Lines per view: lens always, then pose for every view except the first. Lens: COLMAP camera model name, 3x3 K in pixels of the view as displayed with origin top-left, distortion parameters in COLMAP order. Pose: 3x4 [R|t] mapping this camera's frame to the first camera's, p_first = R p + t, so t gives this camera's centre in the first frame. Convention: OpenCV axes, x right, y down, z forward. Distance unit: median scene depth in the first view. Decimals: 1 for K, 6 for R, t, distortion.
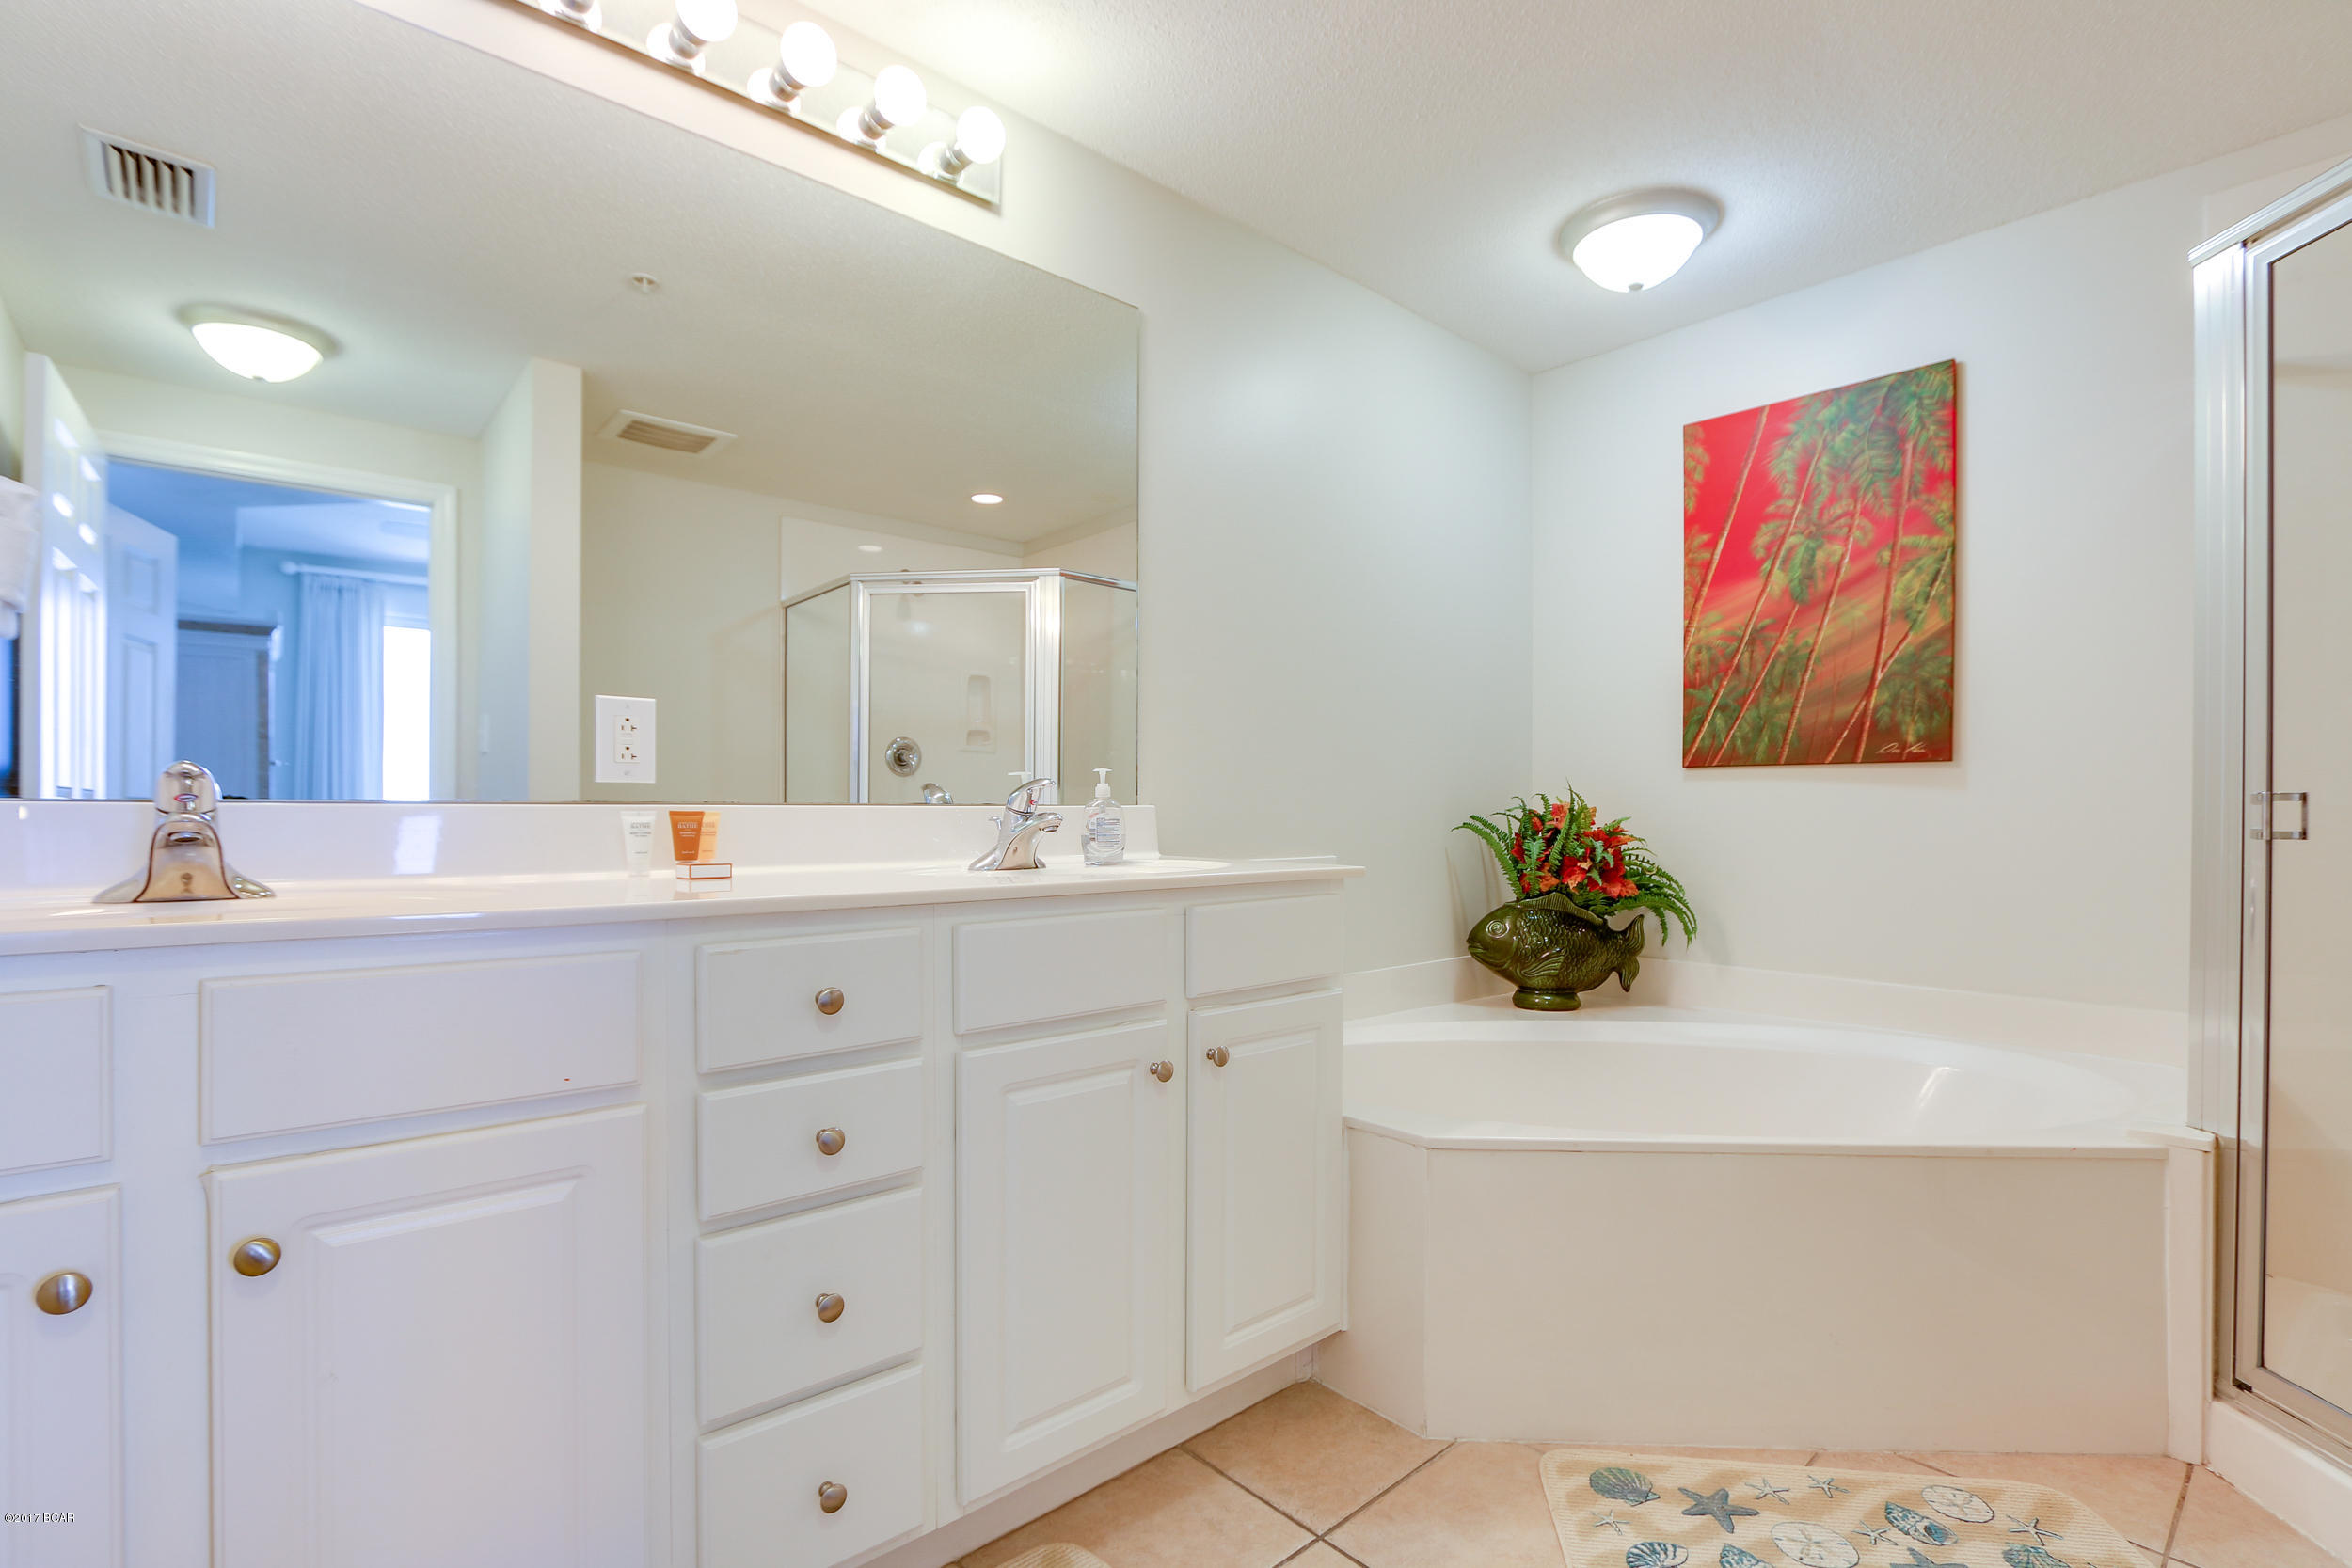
lens RADIAL K [[1093.8, 0, 1191.4], [0, 1093.8, 802.4], [0, 0, 1]] dist [-0.024732, 0.004172]
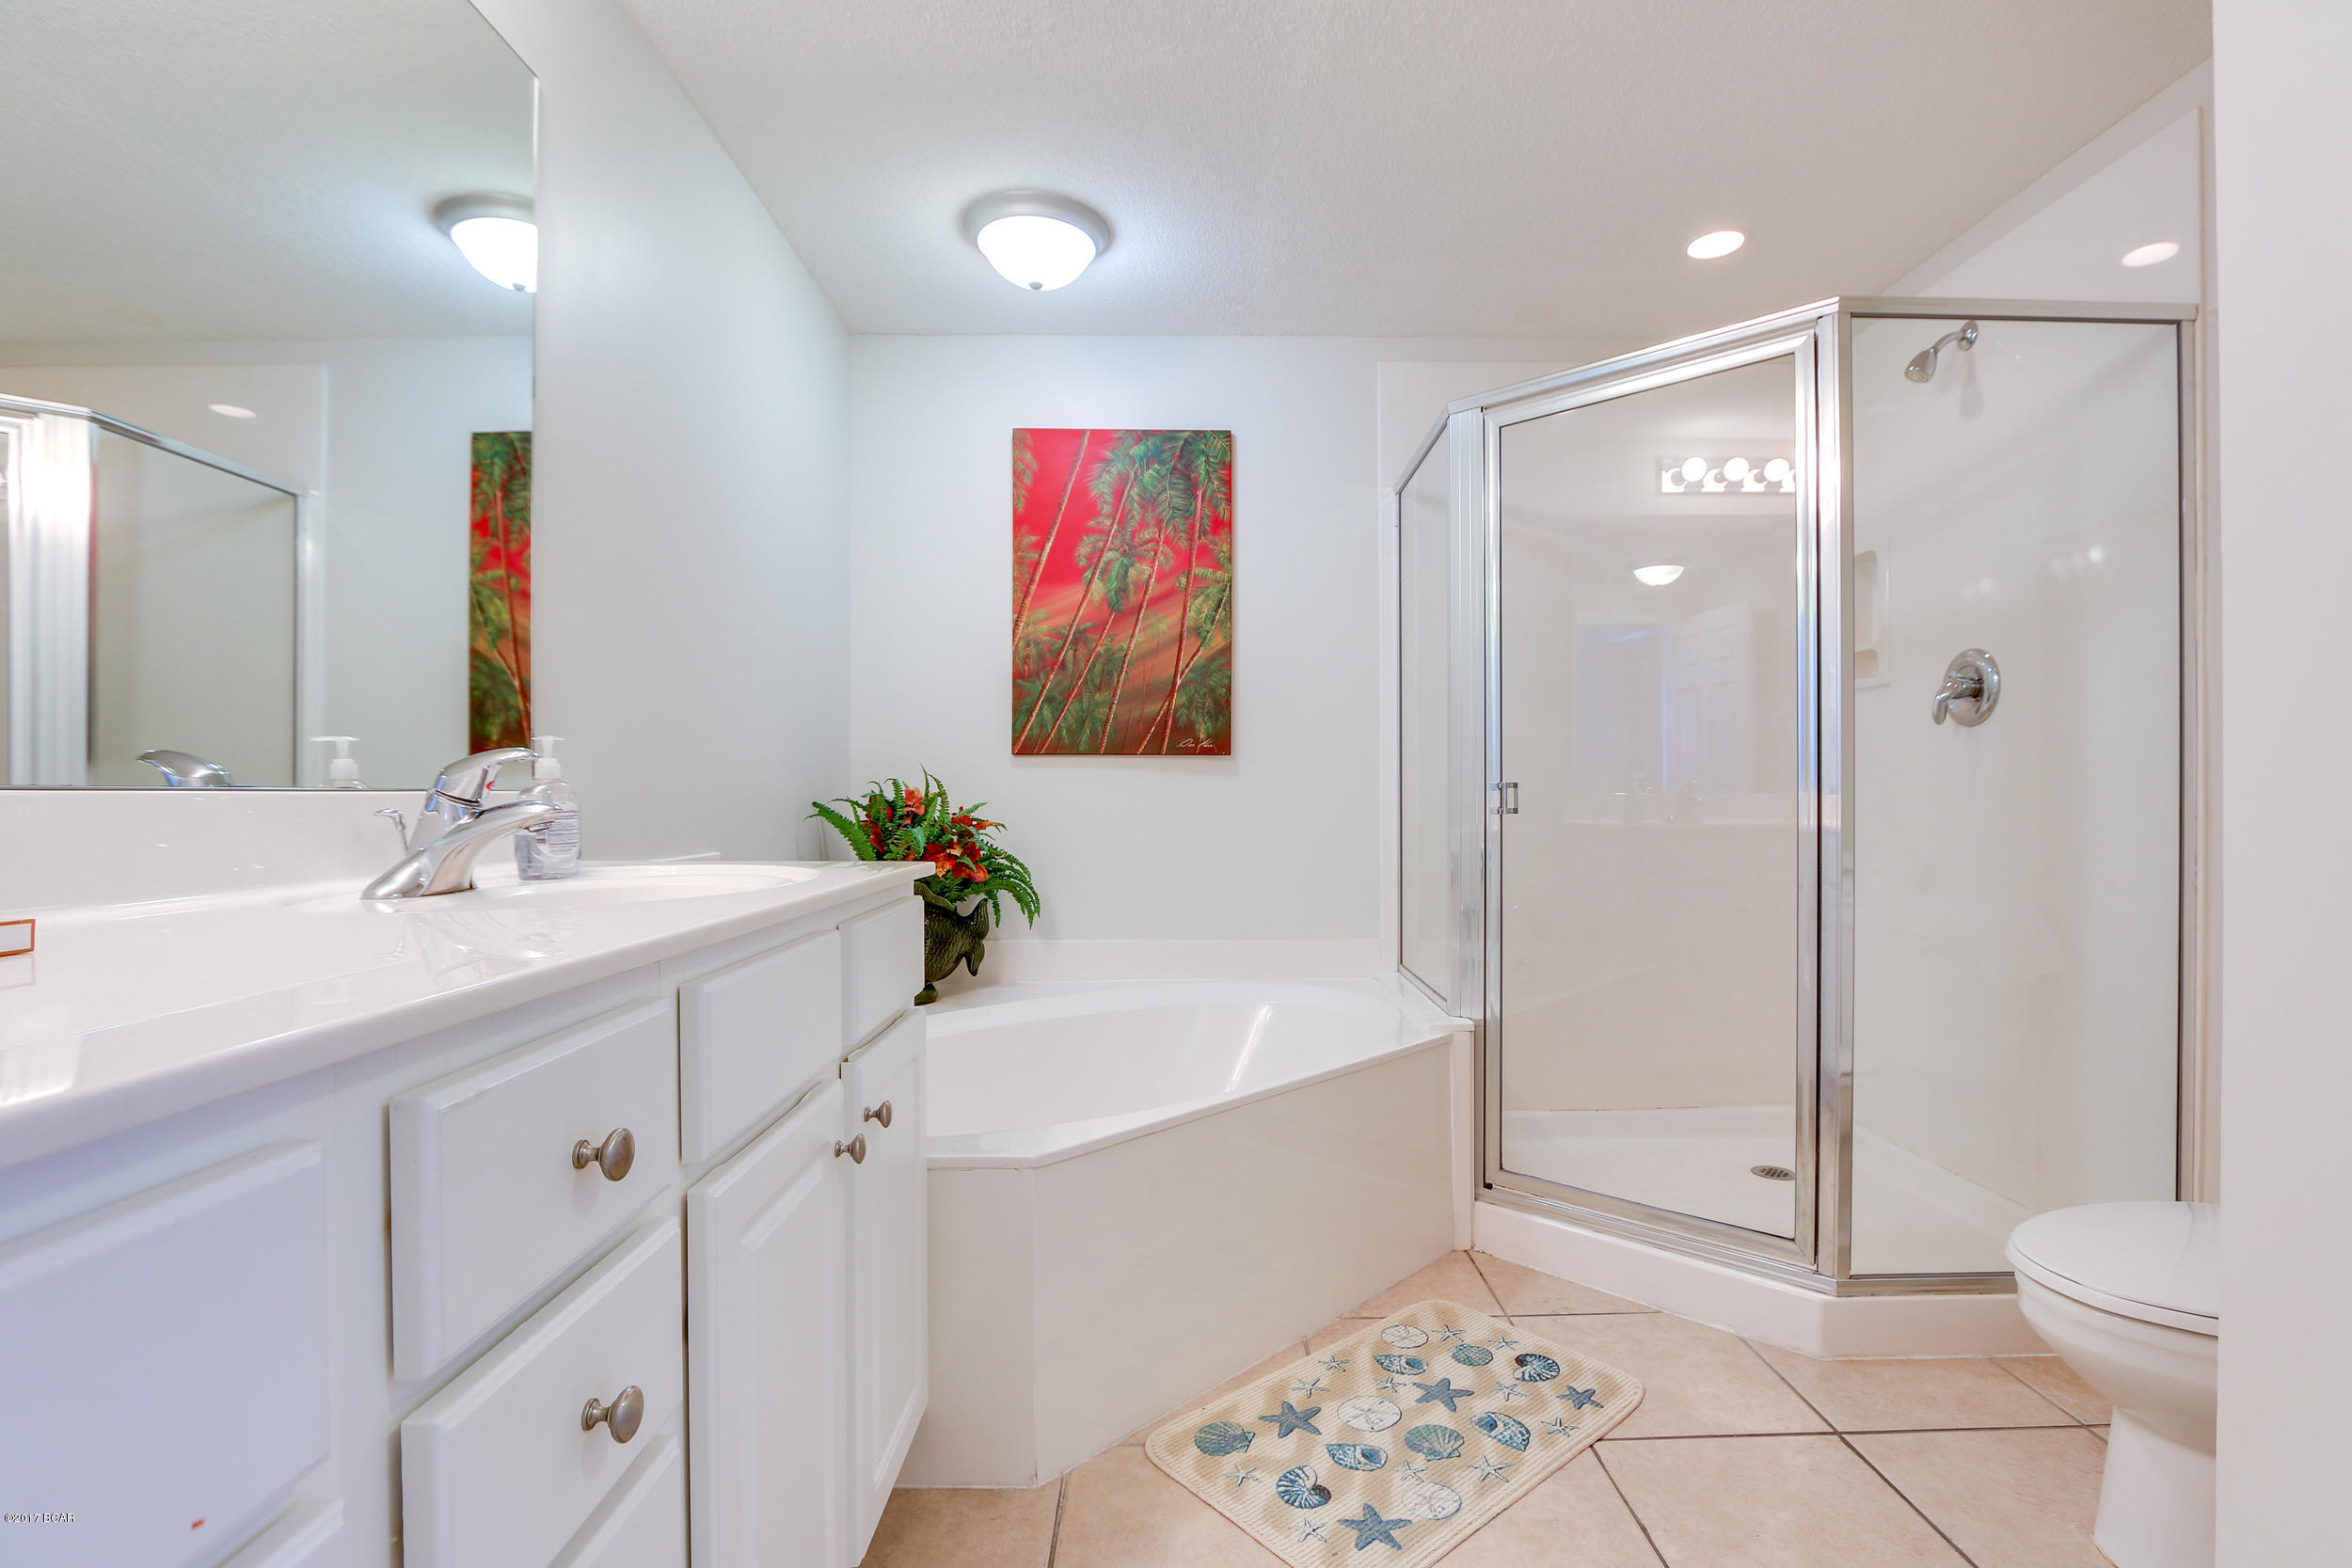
lens RADIAL K [[1093.8, 0, 1191.1], [0, 1093.8, 786.5], [0, 0, 1]] dist [-0.024732, 0.004172]
pose [[0.652609, 0.003291, 0.757688, -0.268999], [-0.001796, 0.999994, -0.002797, 0.001239], [-0.757693, 0.000464, 0.652611, 0.214323]]
